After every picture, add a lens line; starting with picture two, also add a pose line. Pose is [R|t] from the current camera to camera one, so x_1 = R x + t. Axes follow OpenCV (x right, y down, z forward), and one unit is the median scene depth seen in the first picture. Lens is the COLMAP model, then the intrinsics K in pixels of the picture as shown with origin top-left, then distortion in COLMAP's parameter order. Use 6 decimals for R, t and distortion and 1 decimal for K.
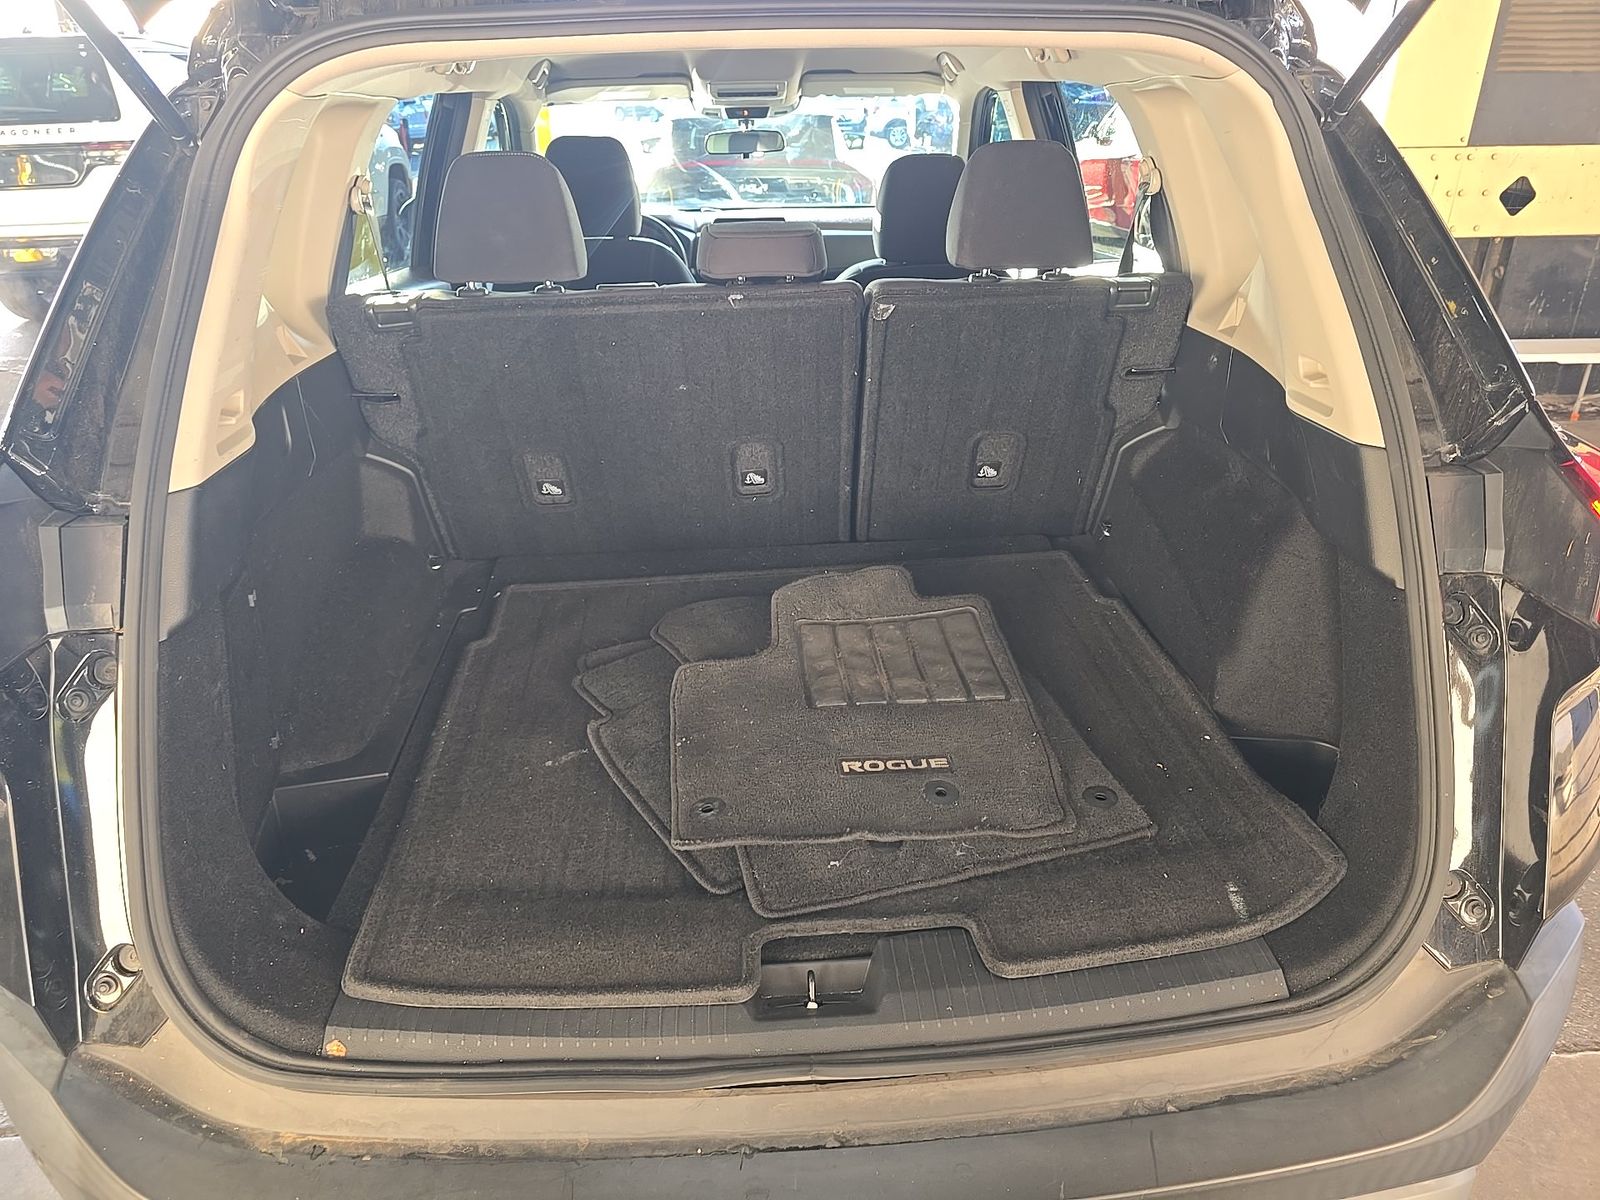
lens RADIAL K [[1093.9, 0, 800.0], [0, 1093.9, 600.0], [0, 0, 1]] dist [0.046411, -0.043810]
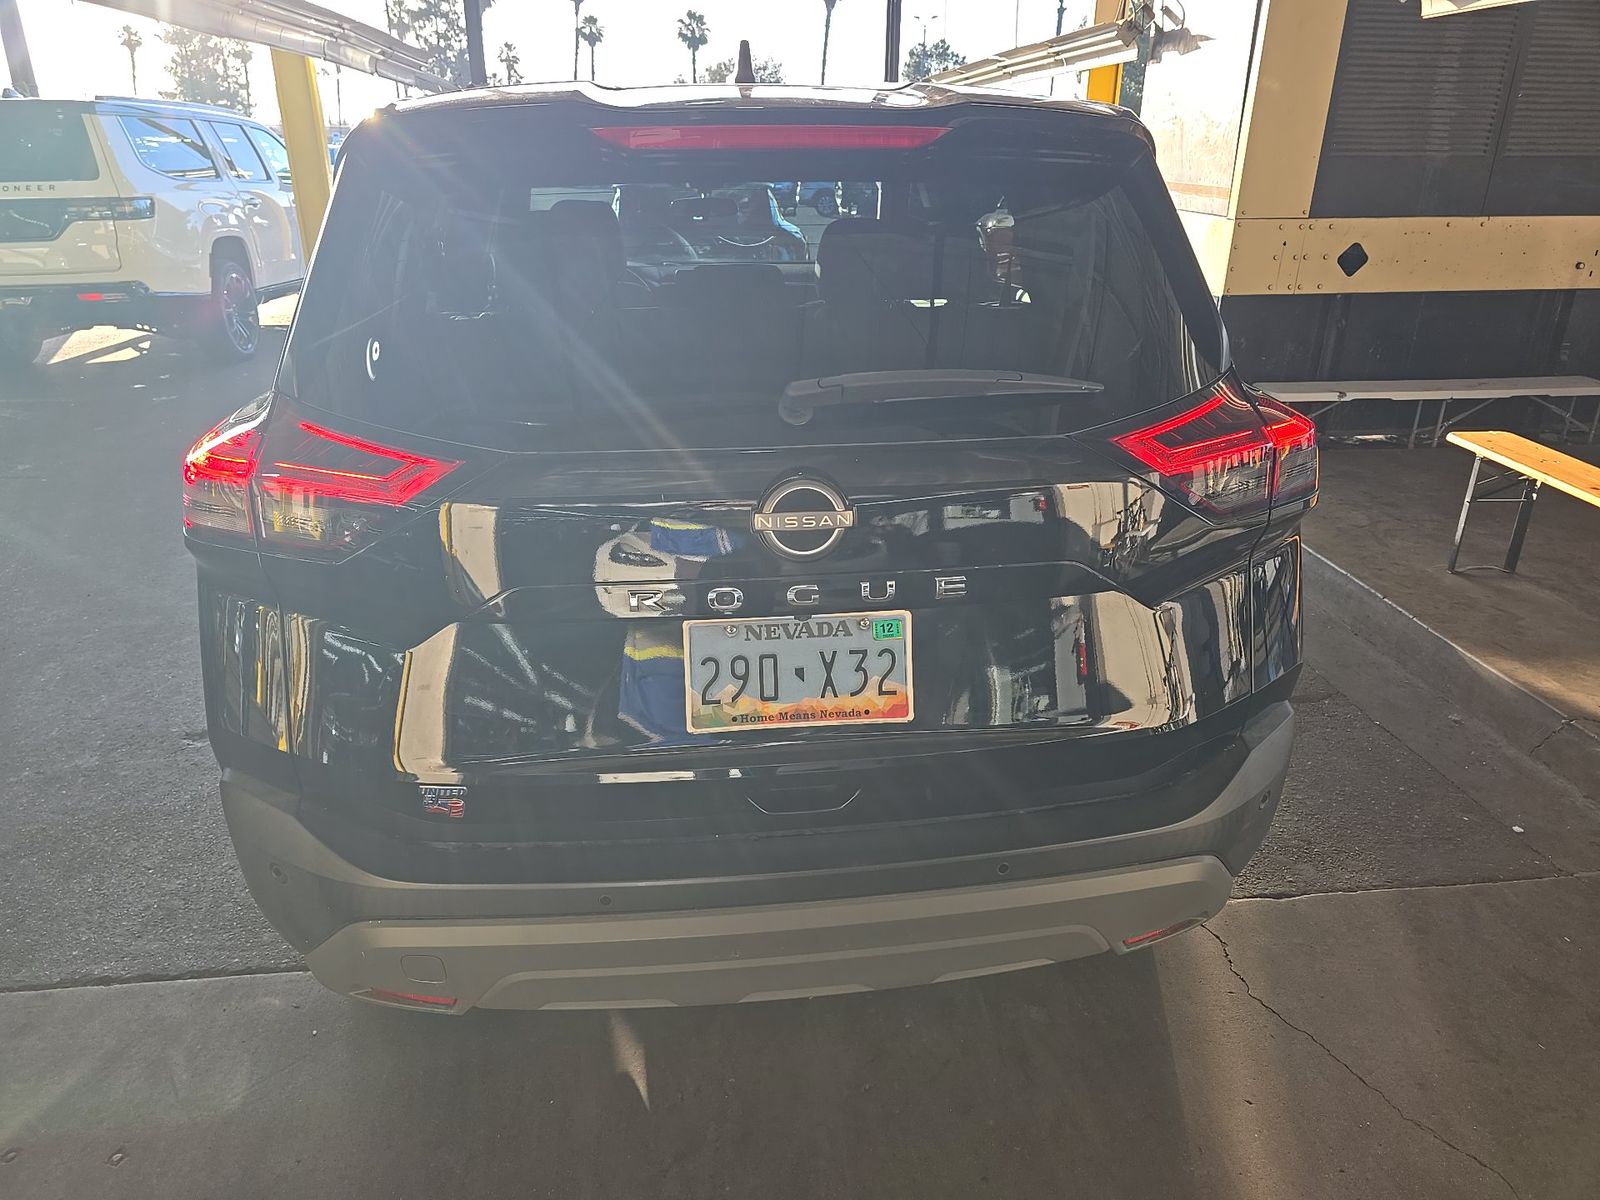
lens RADIAL K [[1093.9, 0, 800.0], [0, 1093.9, 600.0], [0, 0, 1]] dist [0.046411, -0.043810]
pose [[0.998062, -0.009315, 0.061518, -0.015938], [0.012495, 0.998594, -0.051509, 0.051070], [-0.060952, 0.052178, 0.996776, -0.120482]]
